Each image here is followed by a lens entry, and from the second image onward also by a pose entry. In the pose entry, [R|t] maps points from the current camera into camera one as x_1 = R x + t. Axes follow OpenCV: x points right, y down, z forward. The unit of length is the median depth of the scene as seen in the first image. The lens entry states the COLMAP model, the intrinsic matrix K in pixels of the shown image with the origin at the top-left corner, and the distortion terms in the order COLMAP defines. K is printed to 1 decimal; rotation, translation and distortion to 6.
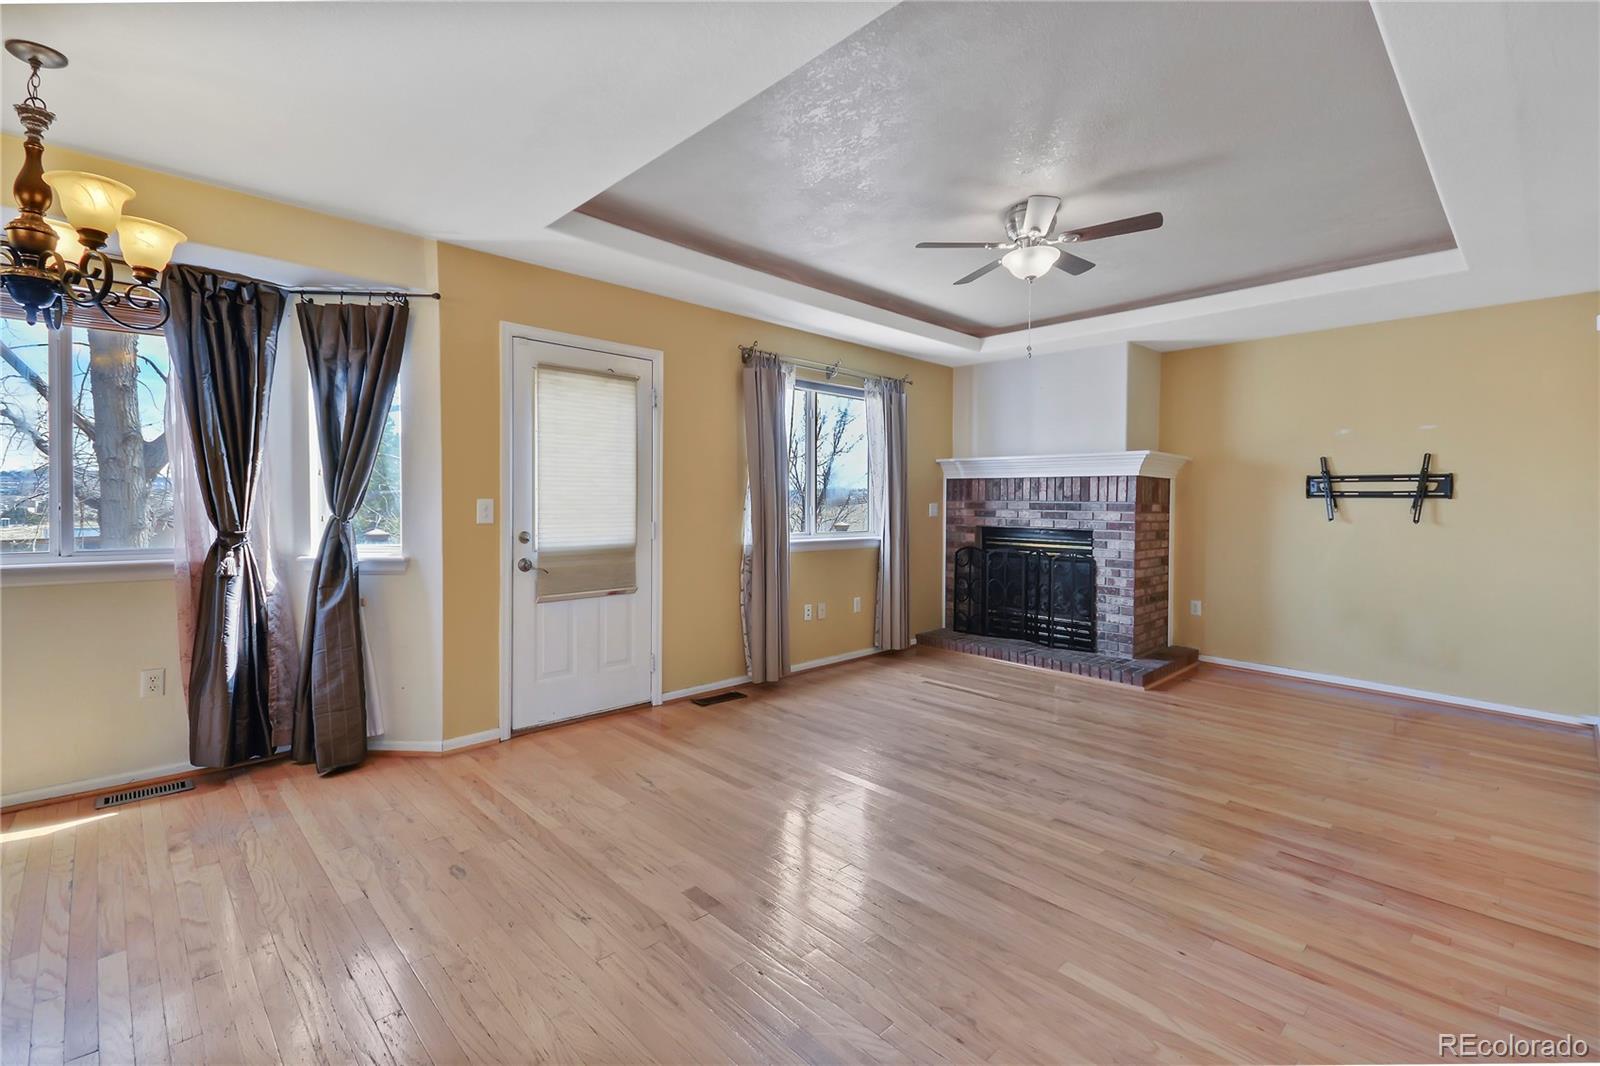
lens RADIAL K [[711.6, 0, 777.0], [0, 711.6, 511.4], [0, 0, 1]] dist [0.025076, -0.004847]
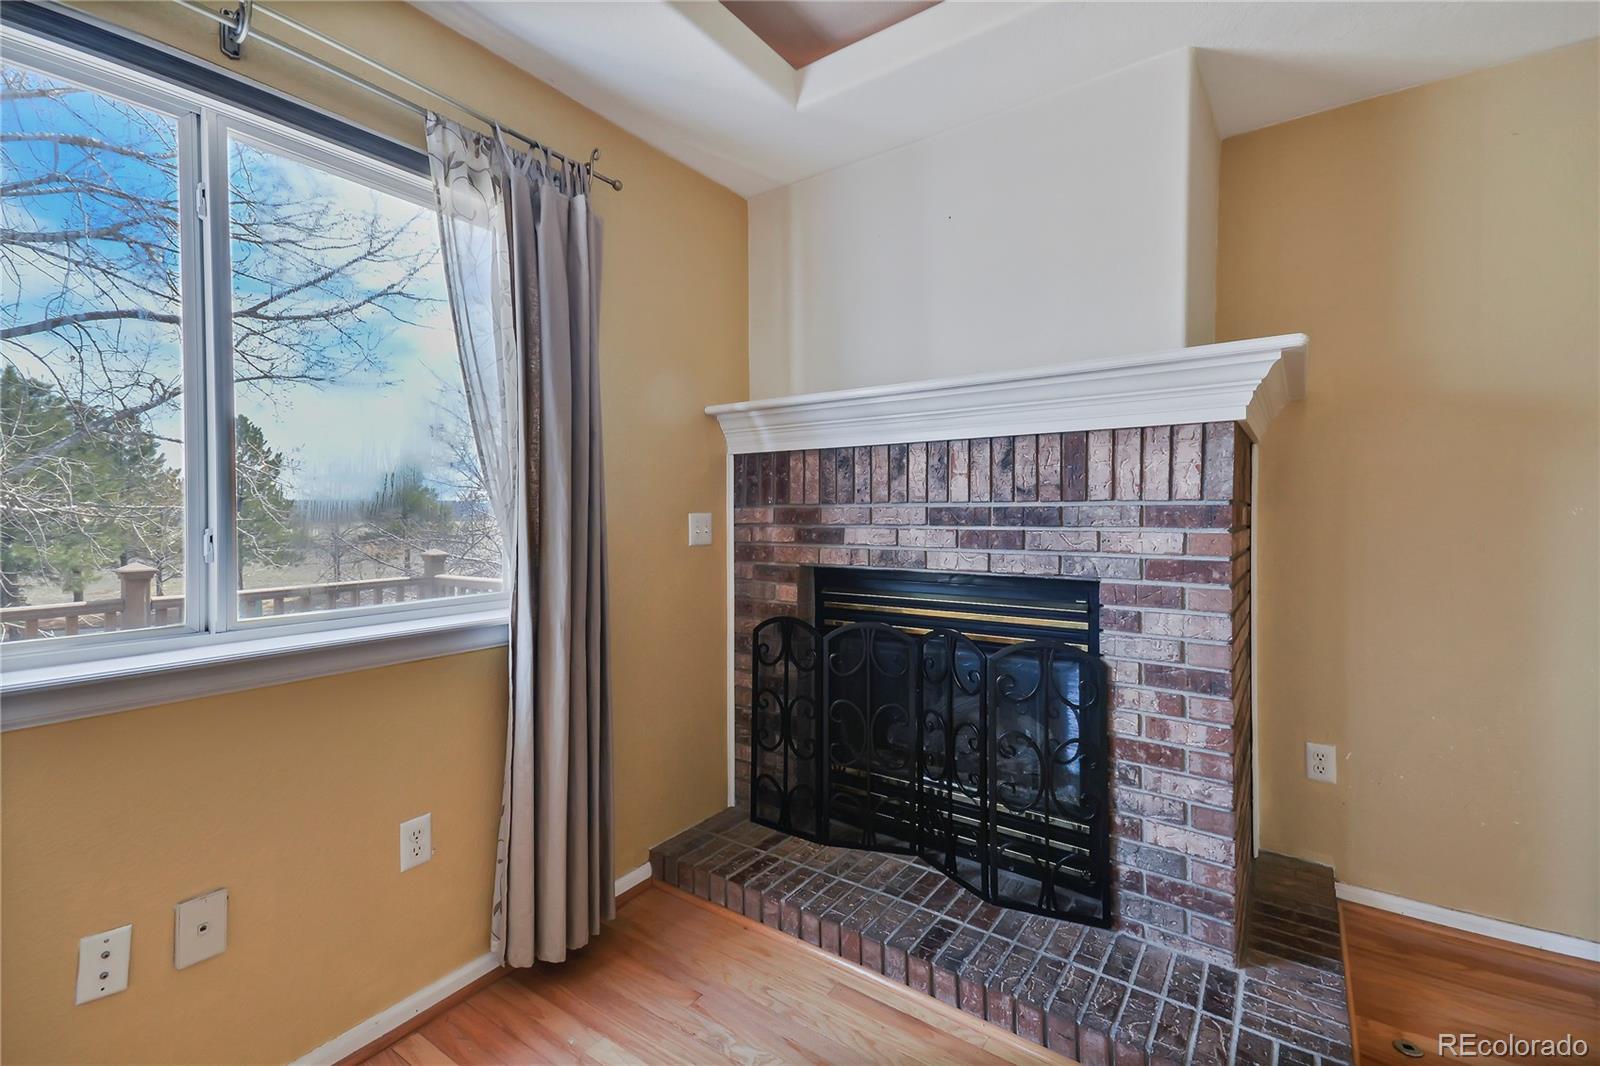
lens RADIAL K [[711.6, 0, 778.2], [0, 711.6, 525.8], [0, 0, 1]] dist [0.025076, -0.004847]
pose [[0.983255, -0.015040, 0.181614, 0.231149], [0.014761, 0.999887, 0.002888, -0.004896], [-0.181637, -0.000159, 0.983366, 0.716292]]
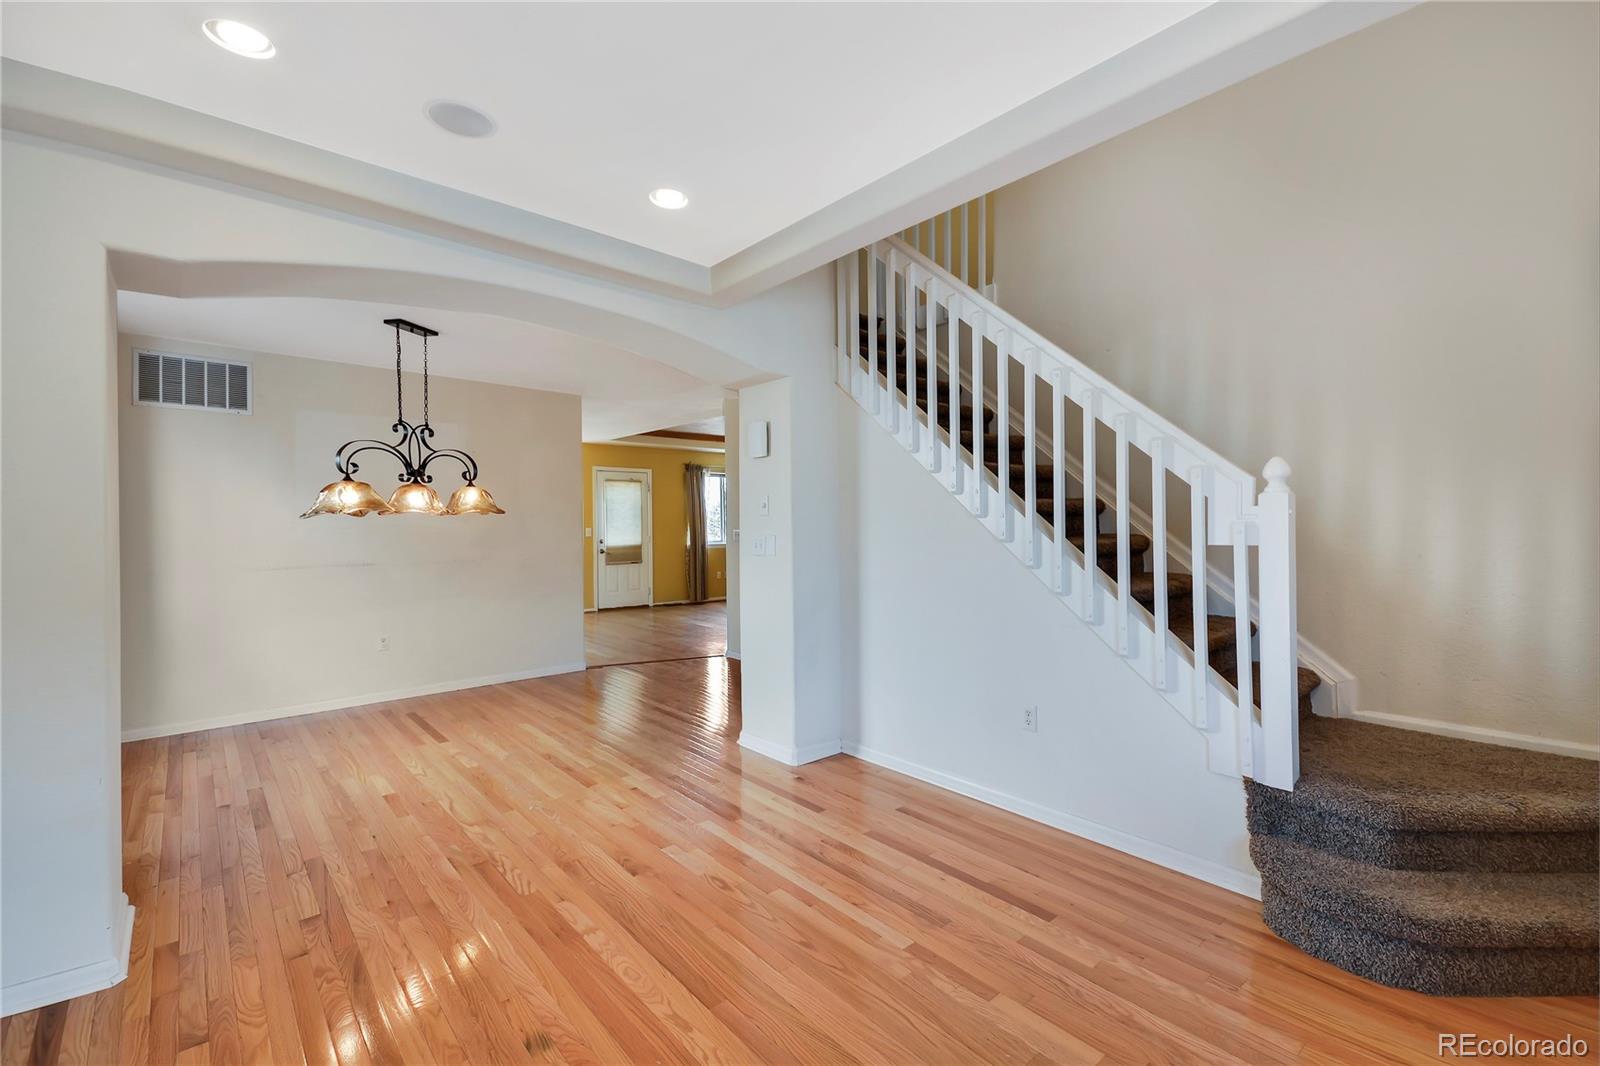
lens RADIAL K [[700.1, 0, 797.2], [0, 700.1, 529.8], [0, 0, 1]] dist [0.004492, -0.000373]
pose [[0.999842, -0.017790, -0.000502, 0.306138], [0.017788, 0.999830, -0.004939, 0.012925], [0.000590, 0.004929, 0.999988, -1.282330]]
